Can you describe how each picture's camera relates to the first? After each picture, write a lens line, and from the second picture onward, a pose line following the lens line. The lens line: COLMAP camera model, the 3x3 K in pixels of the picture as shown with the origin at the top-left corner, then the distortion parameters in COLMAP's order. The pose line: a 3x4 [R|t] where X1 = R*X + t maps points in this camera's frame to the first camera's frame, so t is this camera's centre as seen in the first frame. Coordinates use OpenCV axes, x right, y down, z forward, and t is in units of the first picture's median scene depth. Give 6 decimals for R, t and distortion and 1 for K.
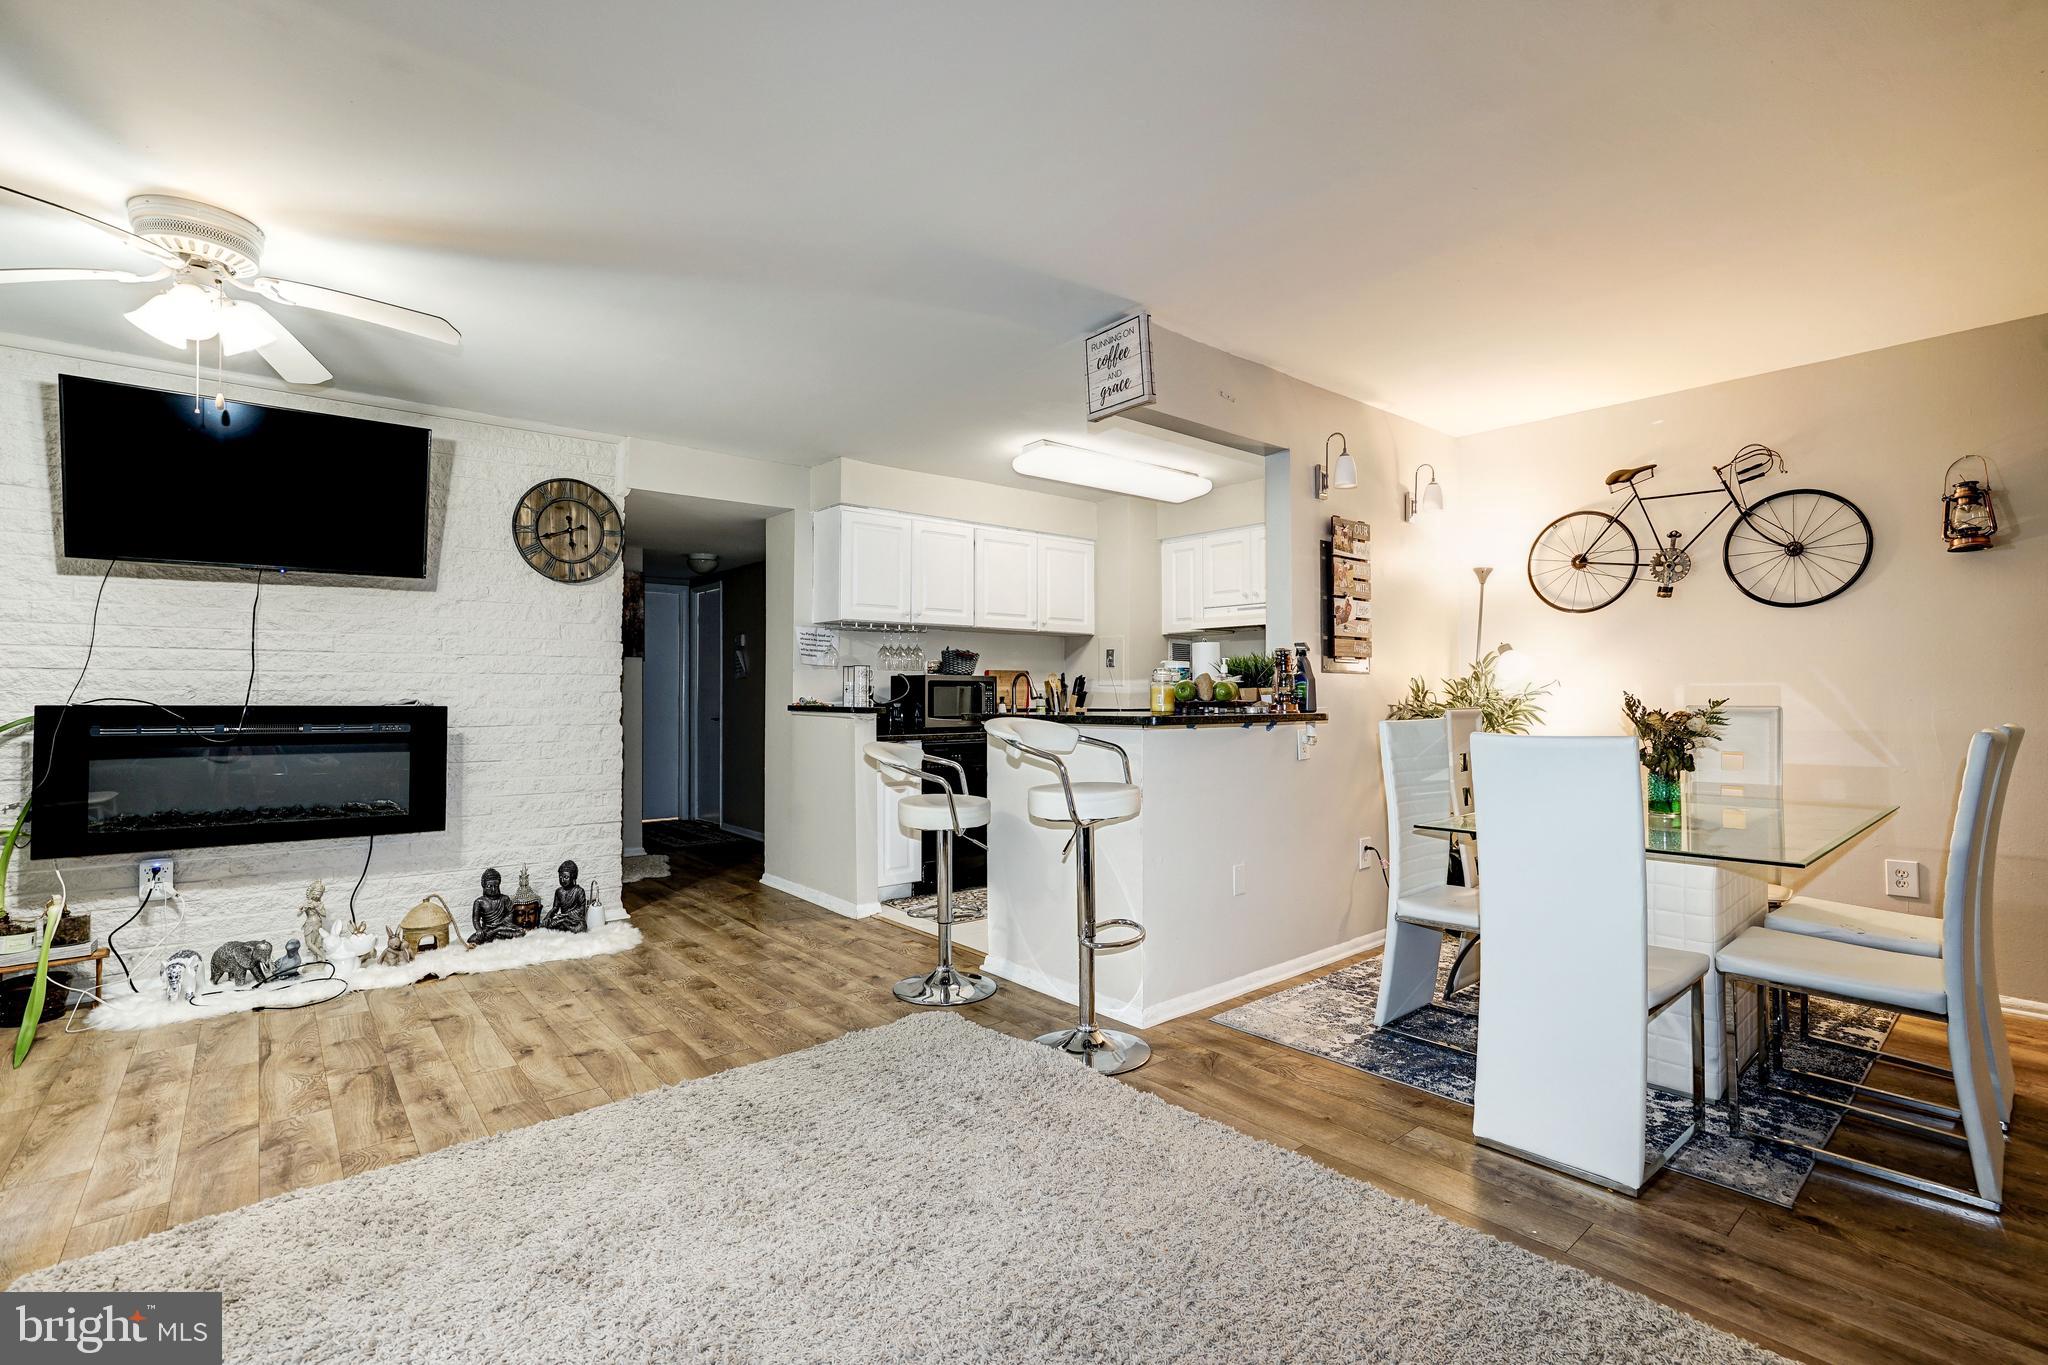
lens RADIAL K [[937.9, 0, 1023.9], [0, 937.9, 683.5], [0, 0, 1]] dist [-0.044326, 0.023098]
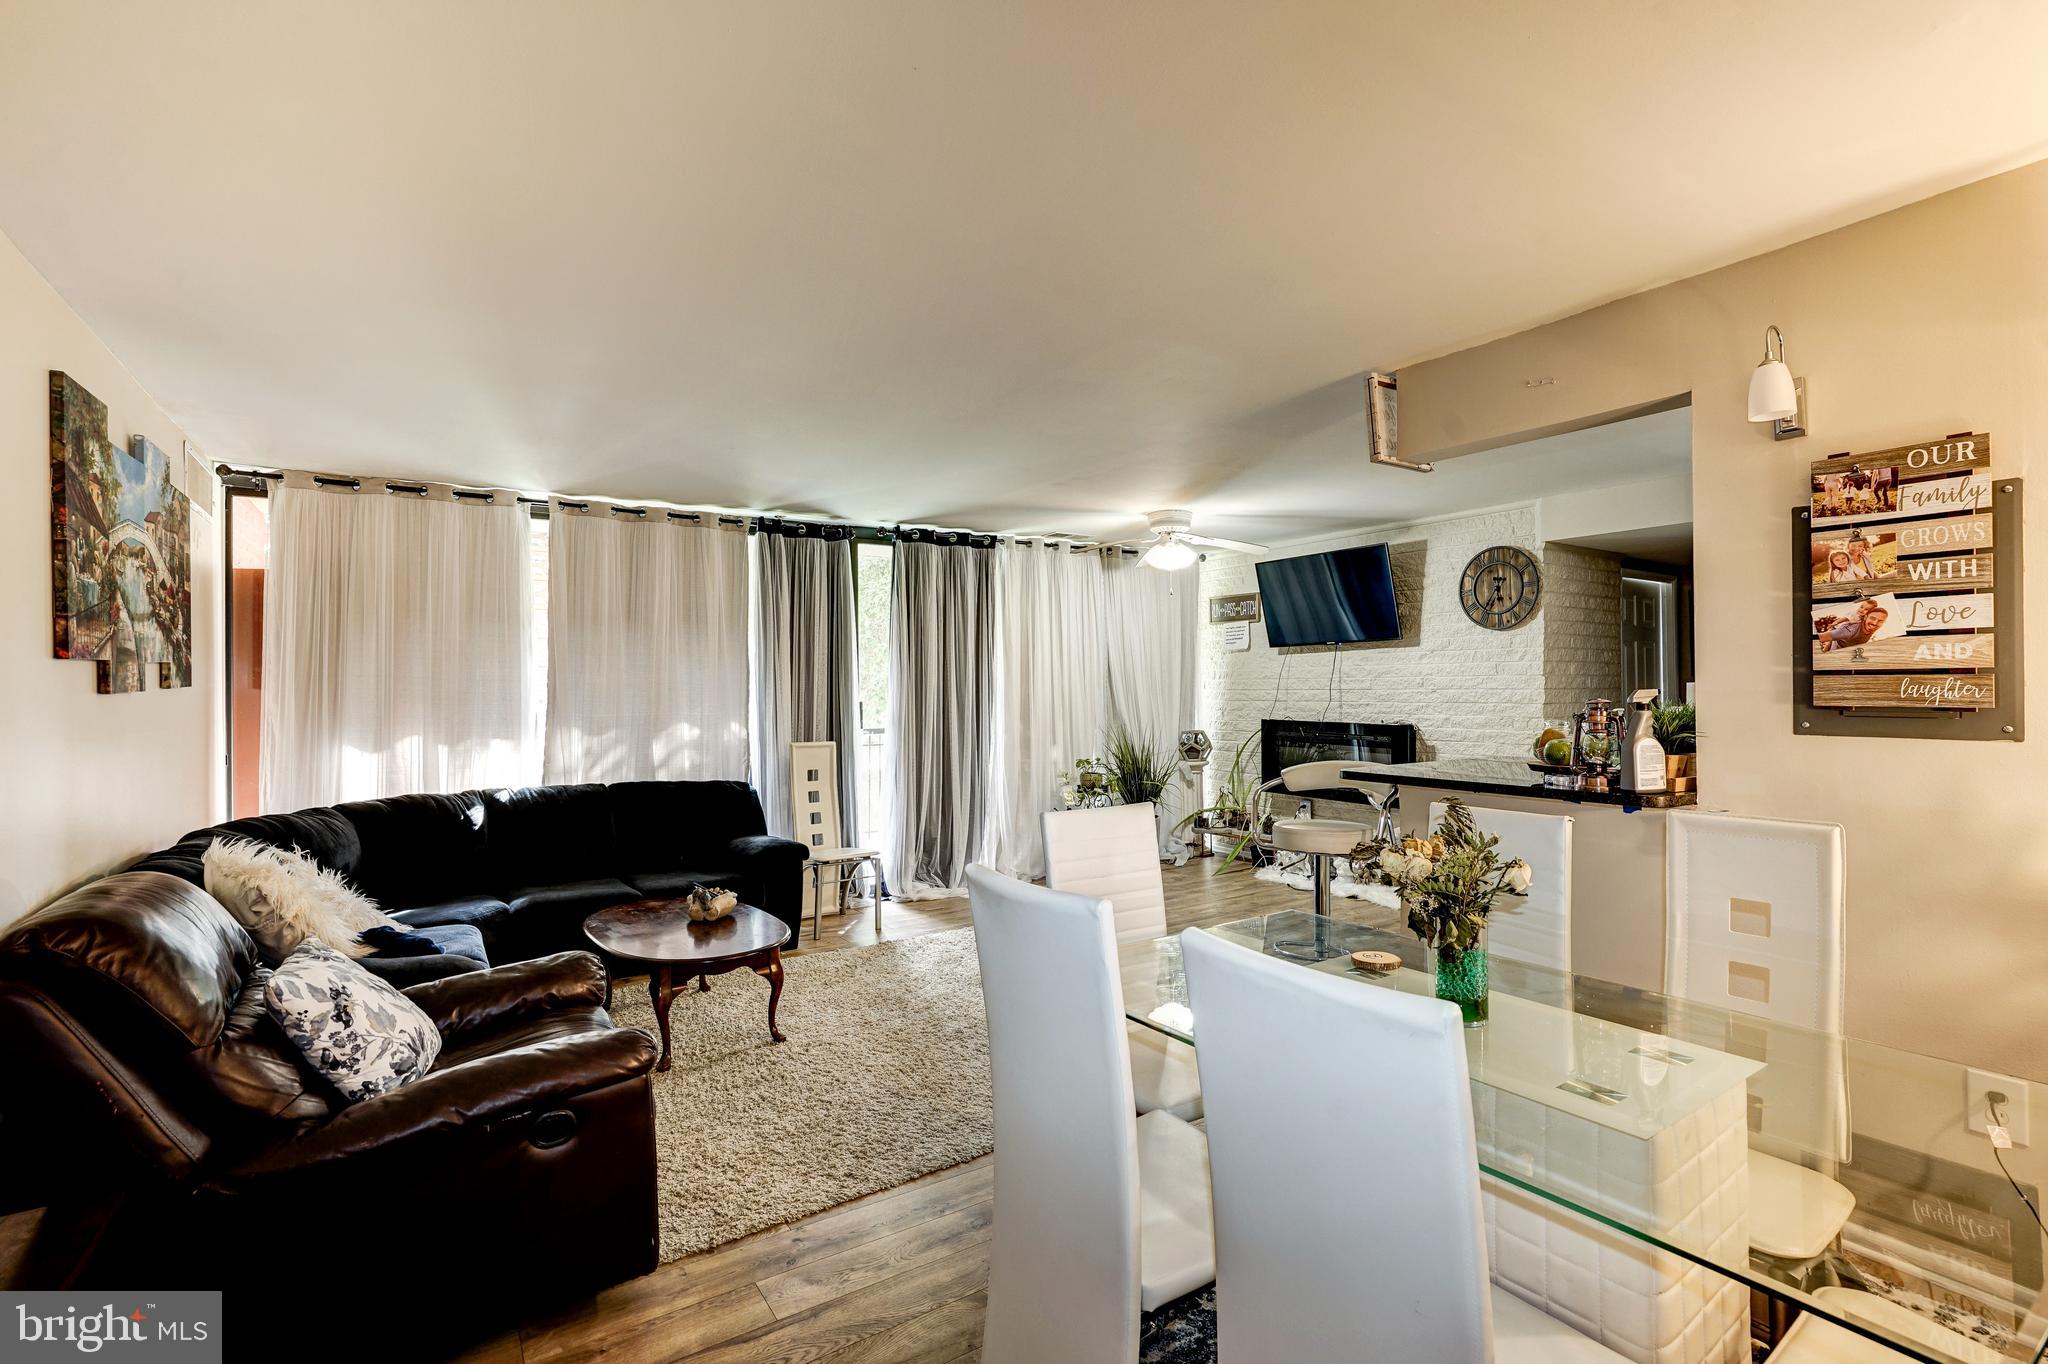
lens RADIAL K [[937.9, 0, 1019.1], [0, 937.9, 682.7], [0, 0, 1]] dist [-0.044326, 0.023098]
pose [[-0.117914, -0.002231, -0.993021, 0.991764], [0.019060, 0.999808, -0.004510, -0.052826], [0.992841, -0.019459, -0.117849, 0.608155]]
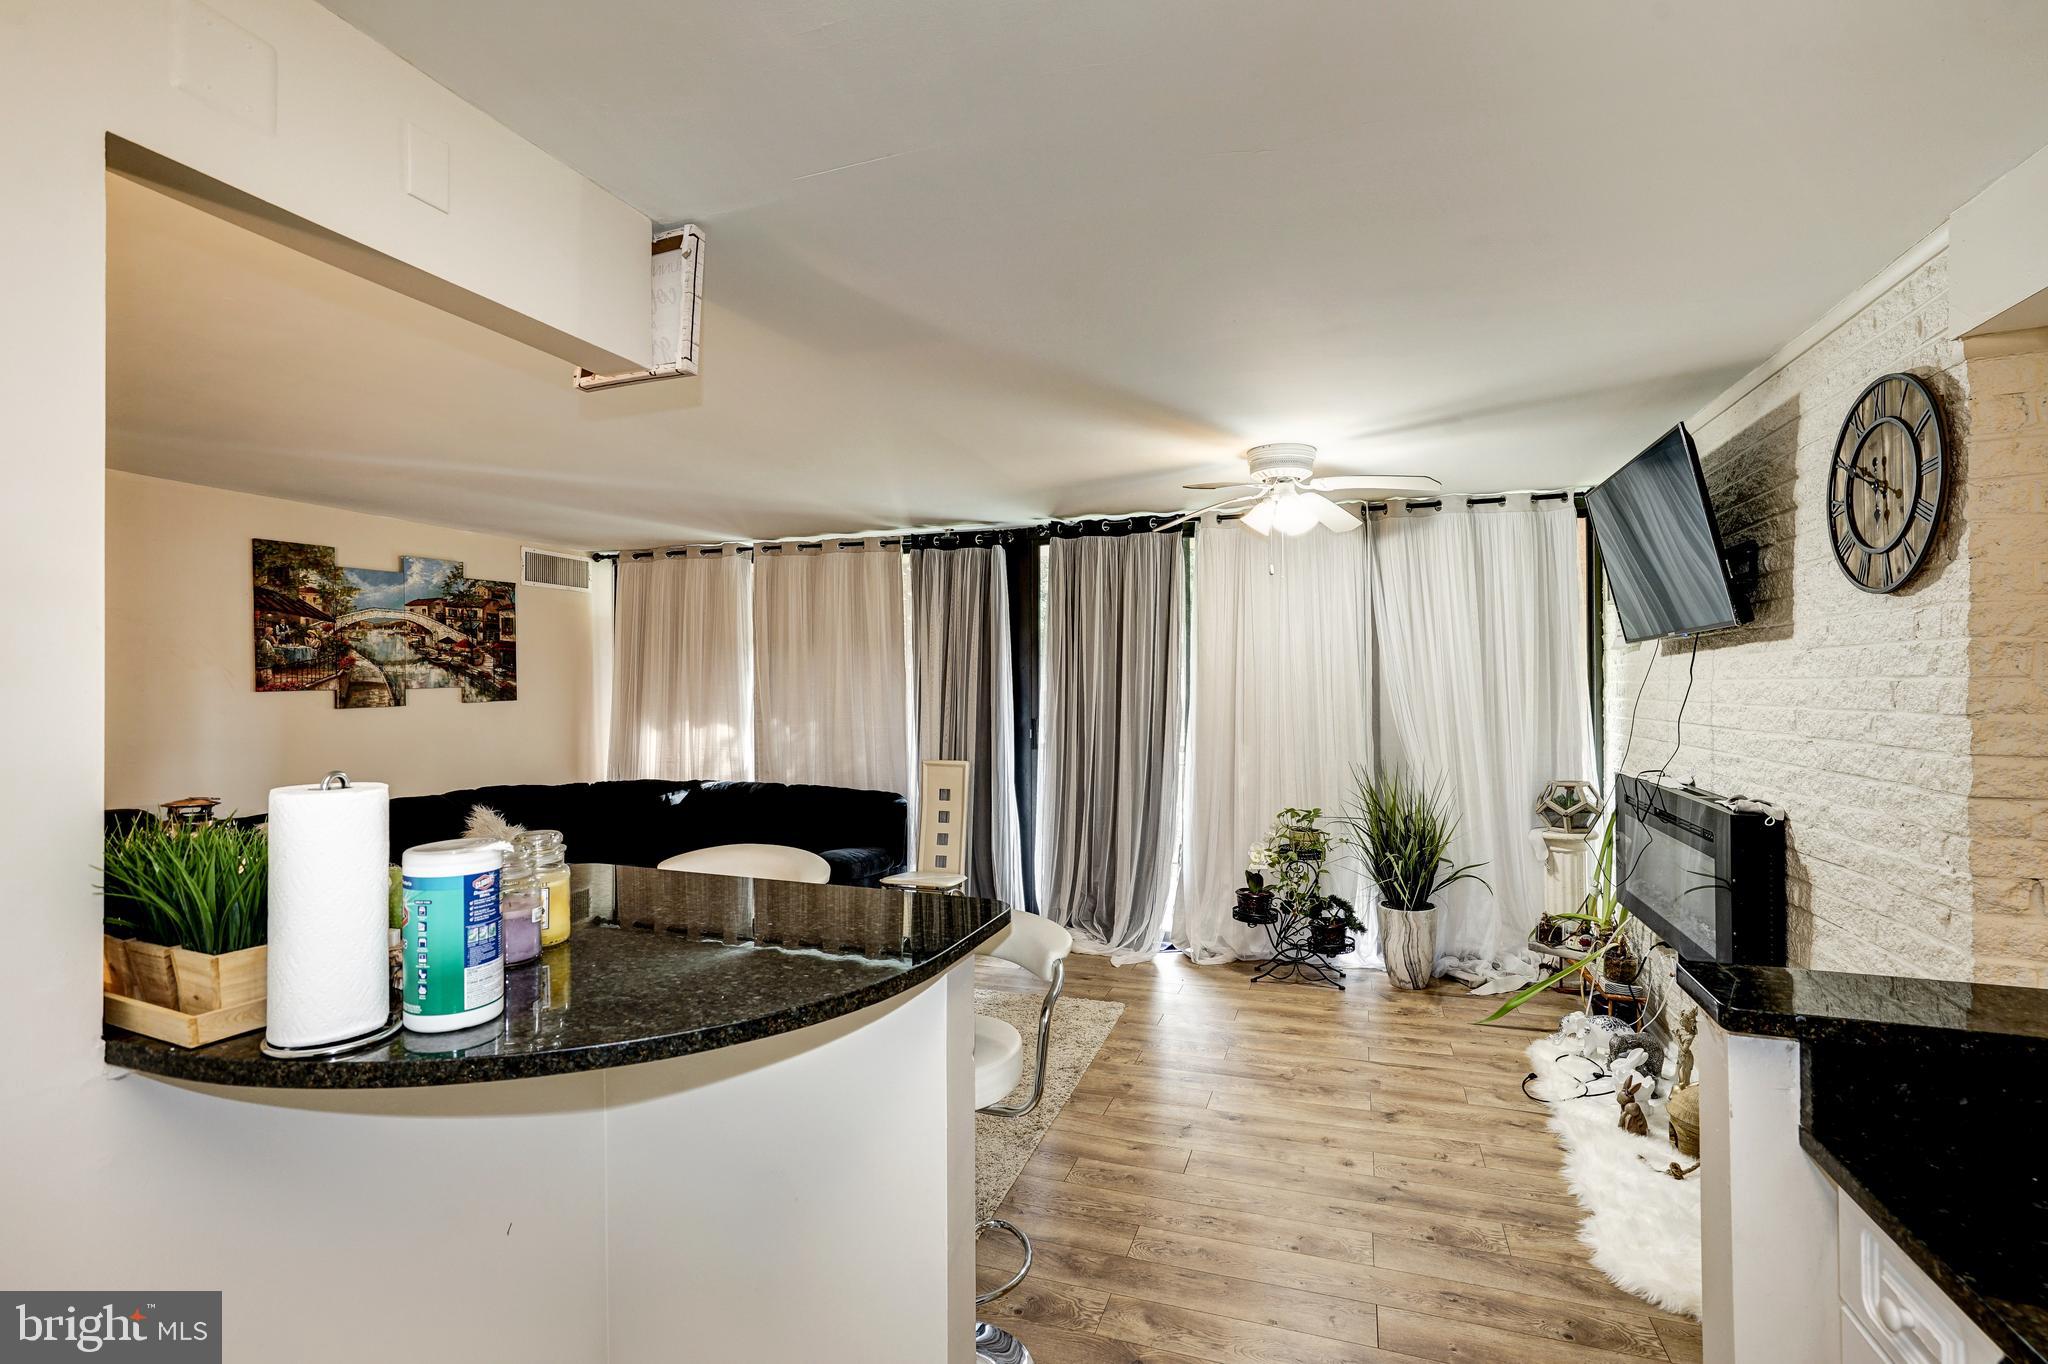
lens RADIAL K [[937.9, 0, 1016.2], [0, 937.9, 687.1], [0, 0, 1]] dist [-0.044326, 0.023098]
pose [[-0.863882, 0.004592, -0.503673, 0.167946], [0.009774, 0.999923, -0.007647, -0.072584], [0.503599, -0.011529, -0.863861, 1.423946]]
